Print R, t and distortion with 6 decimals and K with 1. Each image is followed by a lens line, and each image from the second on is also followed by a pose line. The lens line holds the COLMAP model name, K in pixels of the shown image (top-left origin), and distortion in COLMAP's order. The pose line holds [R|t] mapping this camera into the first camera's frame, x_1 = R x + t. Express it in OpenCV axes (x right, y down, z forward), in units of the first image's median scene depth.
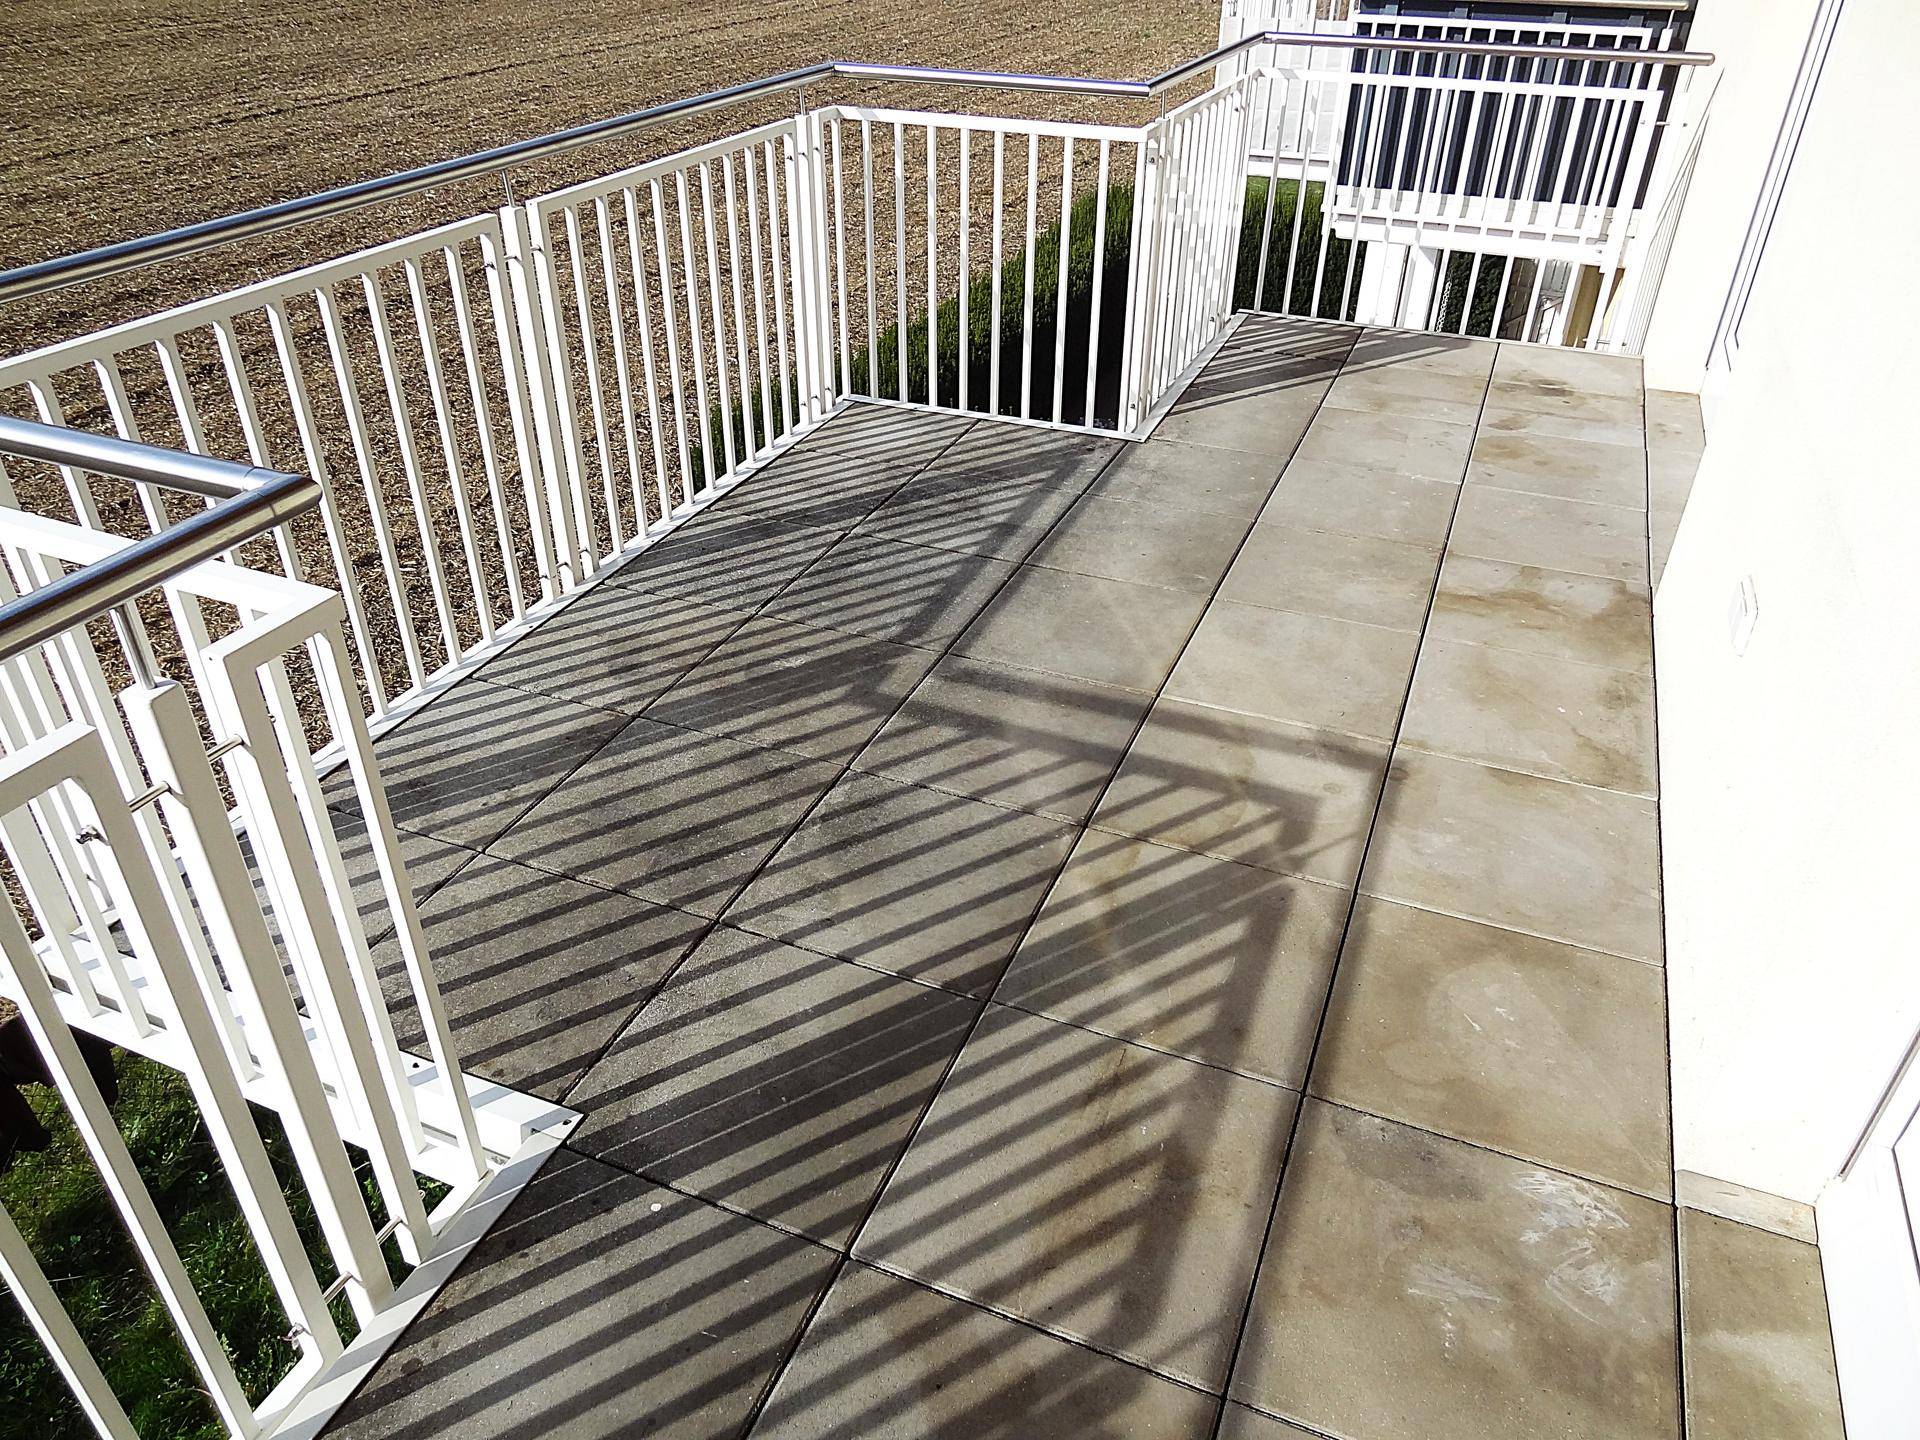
lens RADIAL K [[1339.4, 0, 961.9], [0, 1339.4, 716.4], [0, 0, 1]] dist [-0.001351, 0.007566]
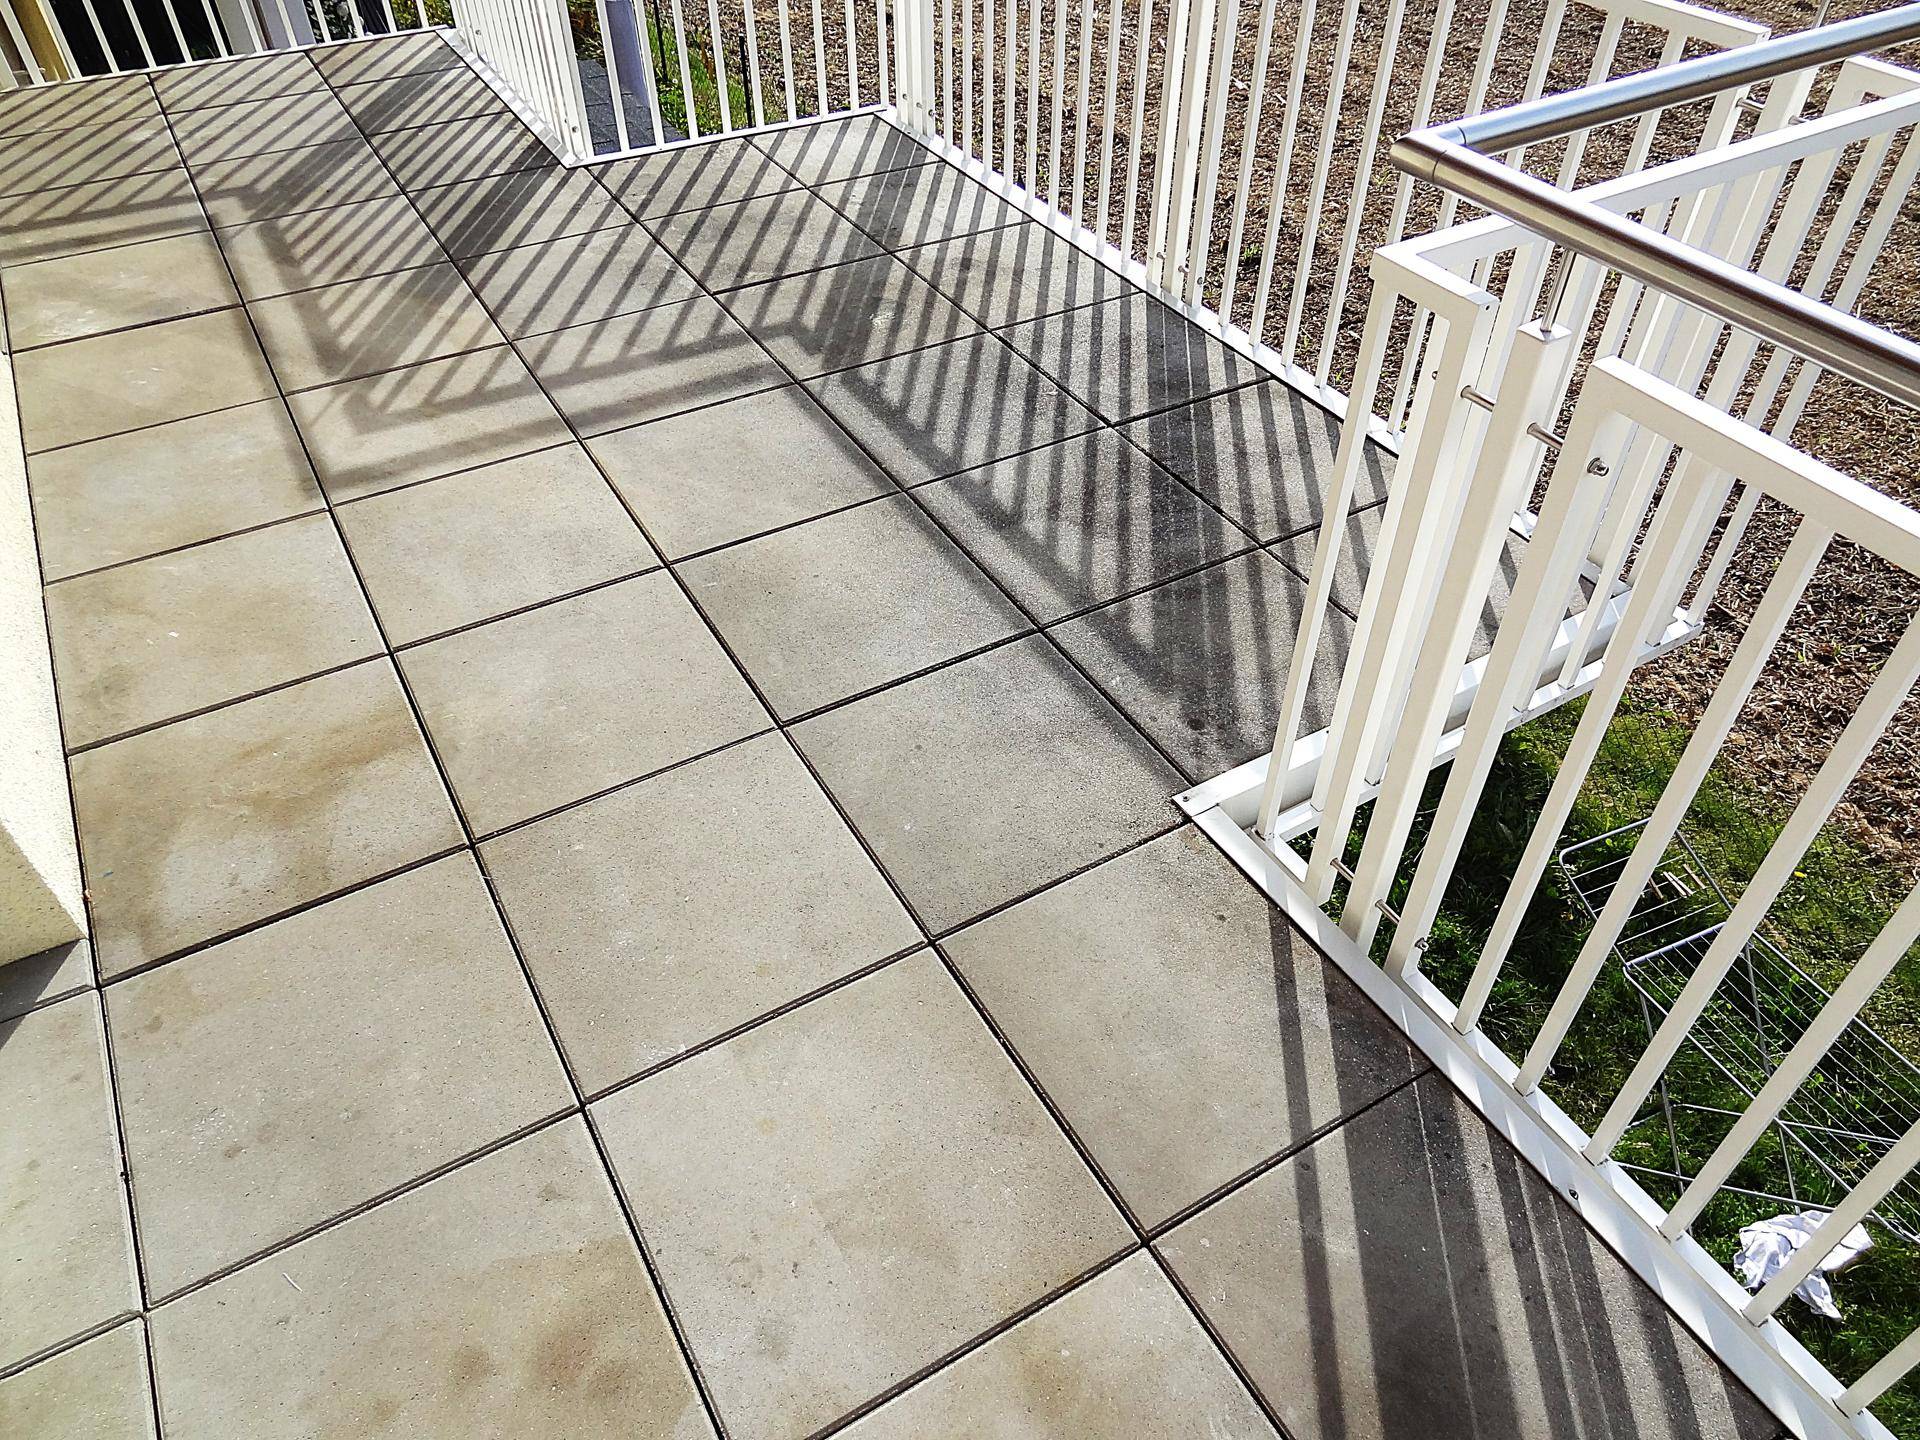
lens RADIAL K [[1341.0, 0, 970.8], [0, 1341.0, 705.2], [0, 0, 1]] dist [-0.001554, 0.015385]
pose [[-0.601469, 0.531843, -0.596136, 0.546804], [-0.434623, 0.408276, 0.802754, -0.697747], [0.670327, 0.741926, -0.014414, 1.126700]]
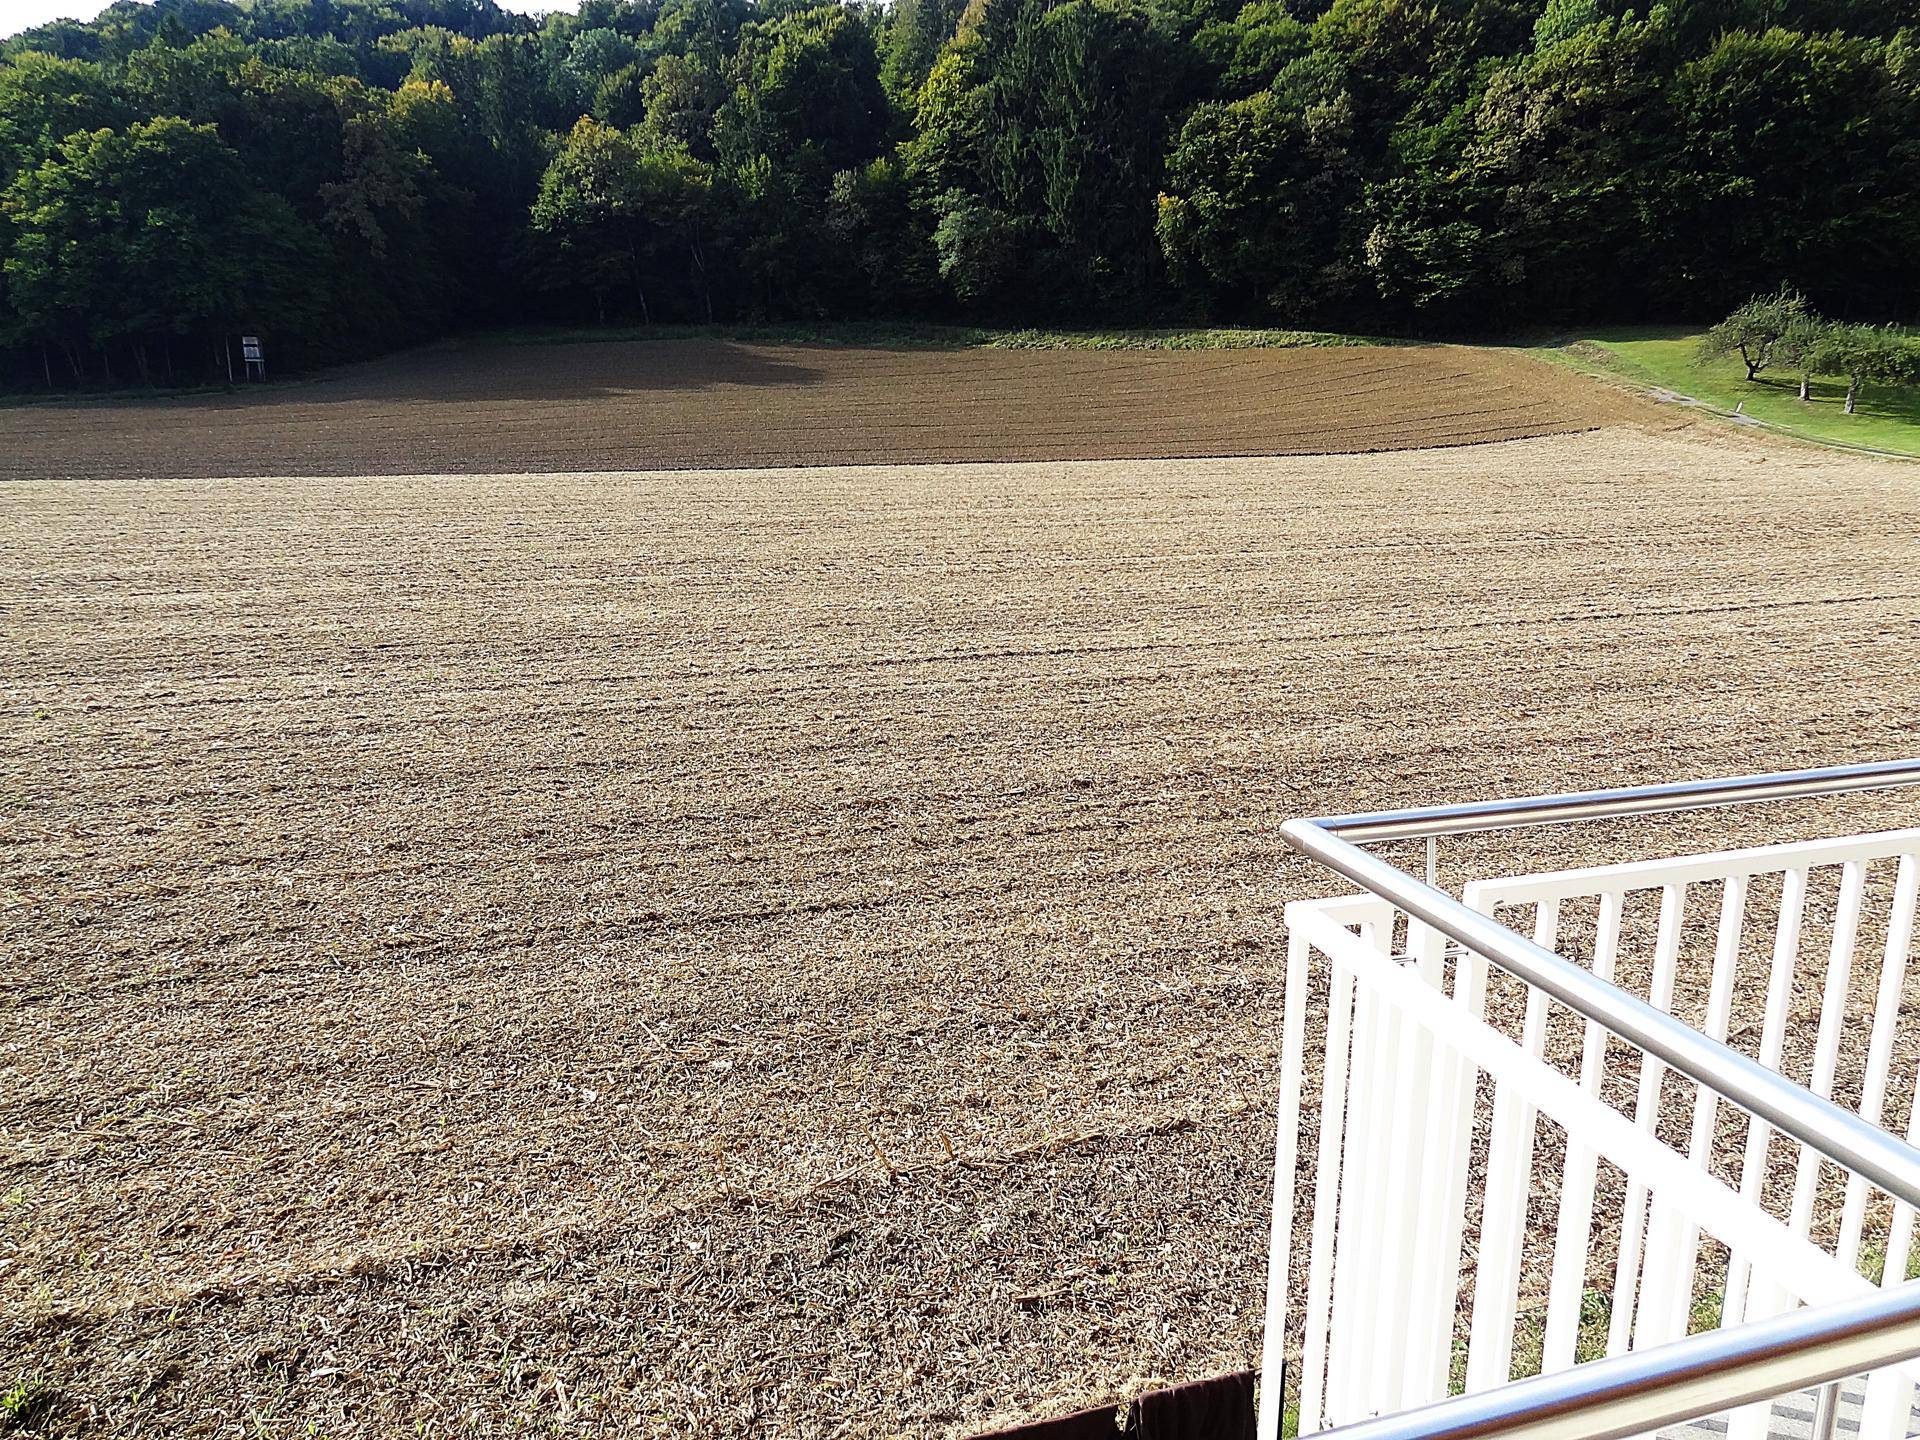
lens RADIAL K [[1339.4, 0, 961.9], [0, 1339.4, 716.4], [0, 0, 1]] dist [-0.001351, 0.007566]
pose [[0.634315, 0.164357, -0.755402, -0.156694], [-0.410351, 0.899702, -0.148821, -0.034867], [0.655177, 0.404379, 0.638139, 0.049795]]
